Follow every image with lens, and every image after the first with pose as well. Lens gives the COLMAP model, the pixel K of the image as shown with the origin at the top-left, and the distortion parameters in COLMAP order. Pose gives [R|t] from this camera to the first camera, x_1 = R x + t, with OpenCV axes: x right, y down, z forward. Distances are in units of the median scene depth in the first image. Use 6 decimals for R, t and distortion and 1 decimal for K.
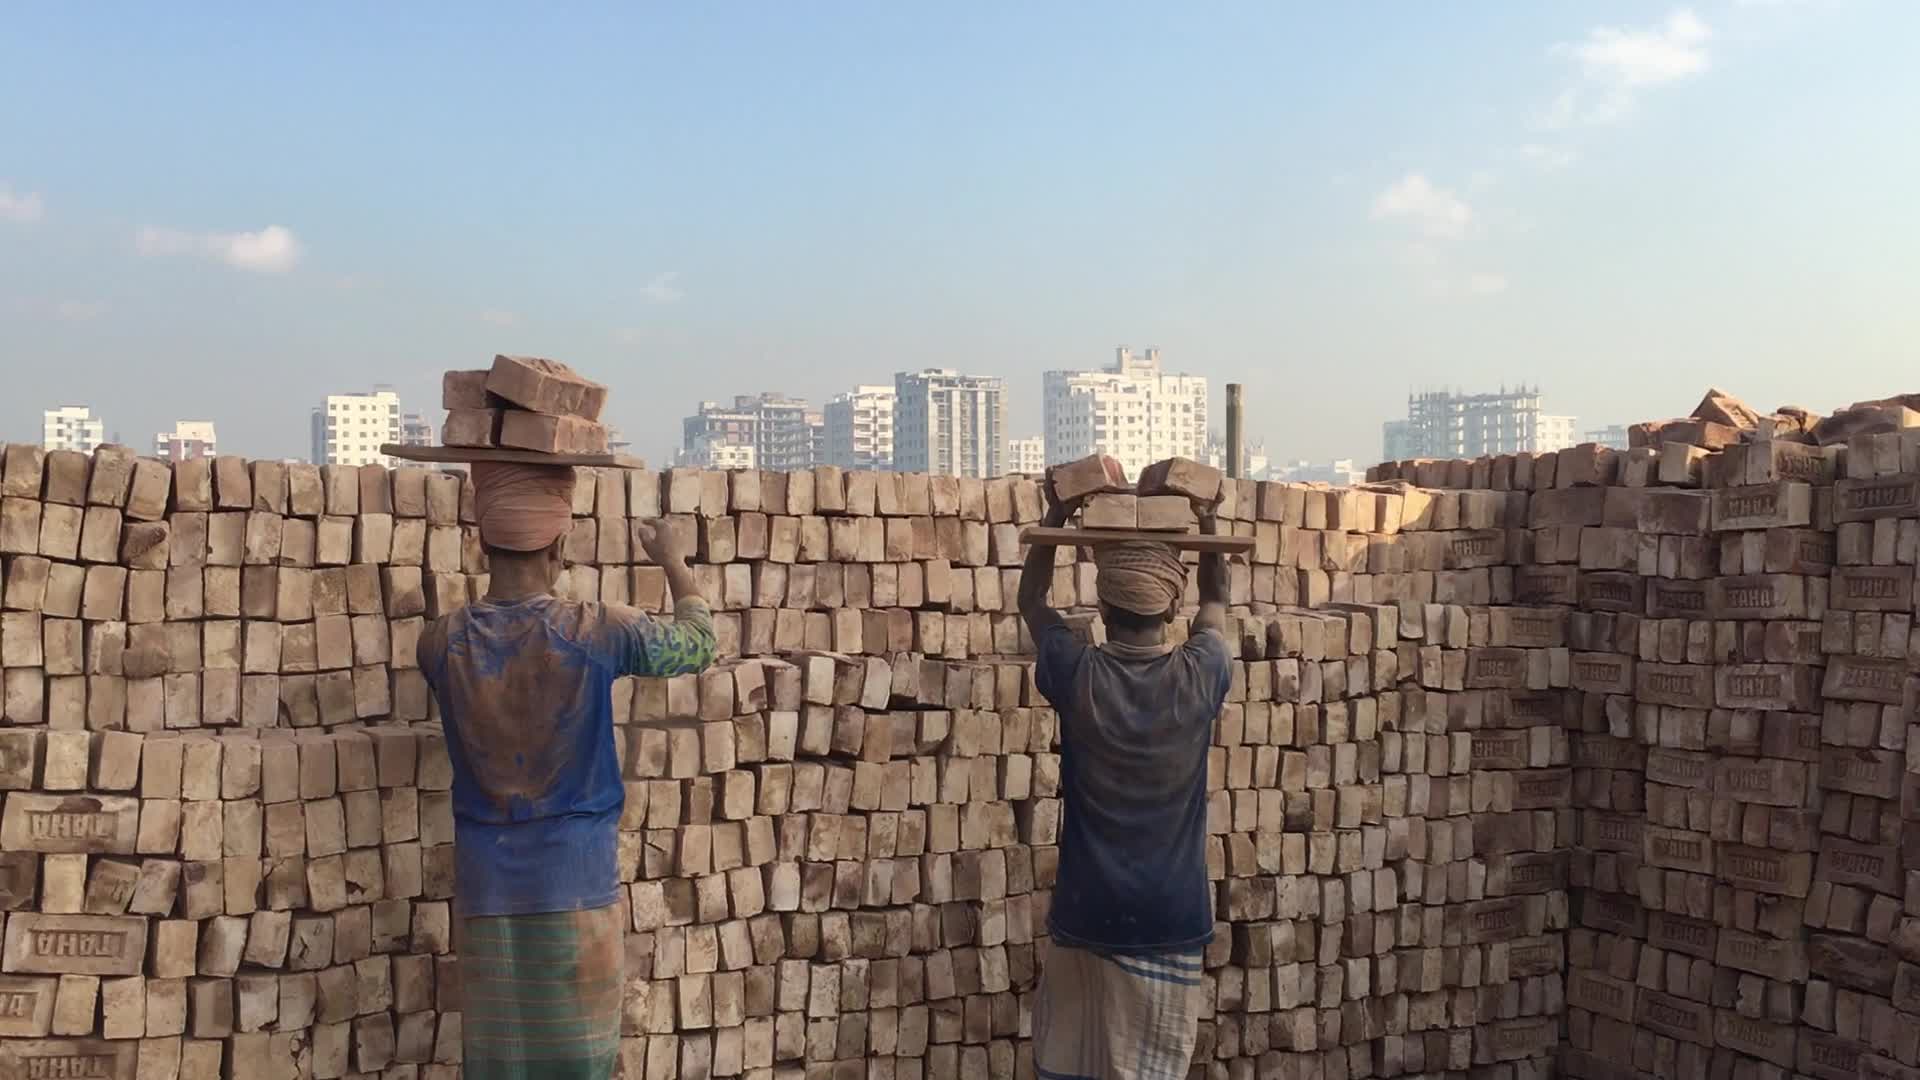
lens RADIAL K [[1943.3, 0, 960.0], [0, 1943.3, 540.0], [0, 0, 1]] dist [0.080940, -0.097006]
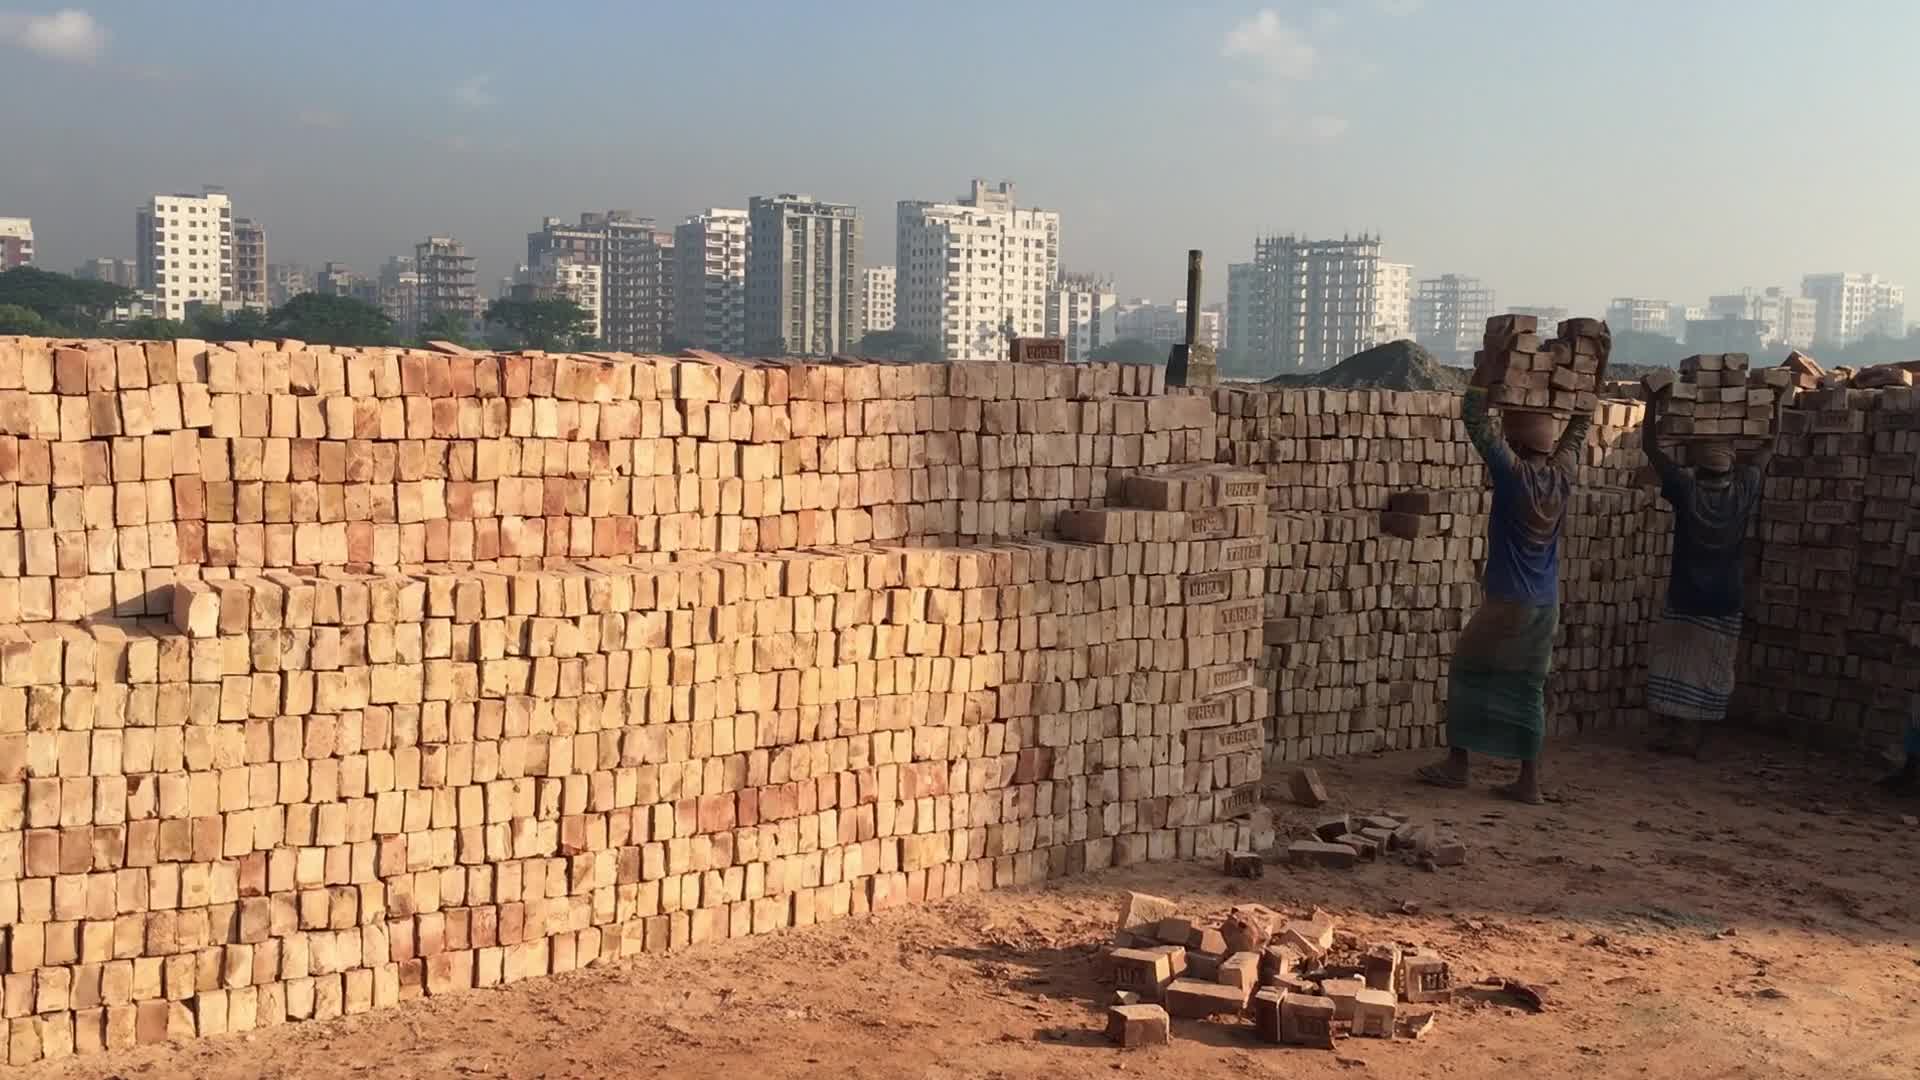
lens RADIAL K [[1943.3, 0, 960.0], [0, 1943.3, 540.0], [0, 0, 1]] dist [0.080940, -0.097006]
pose [[0.996055, 0.023484, 0.085575, -0.638483], [-0.030870, 0.995813, 0.086038, -0.041327], [-0.083197, -0.088340, 0.992610, -0.903622]]
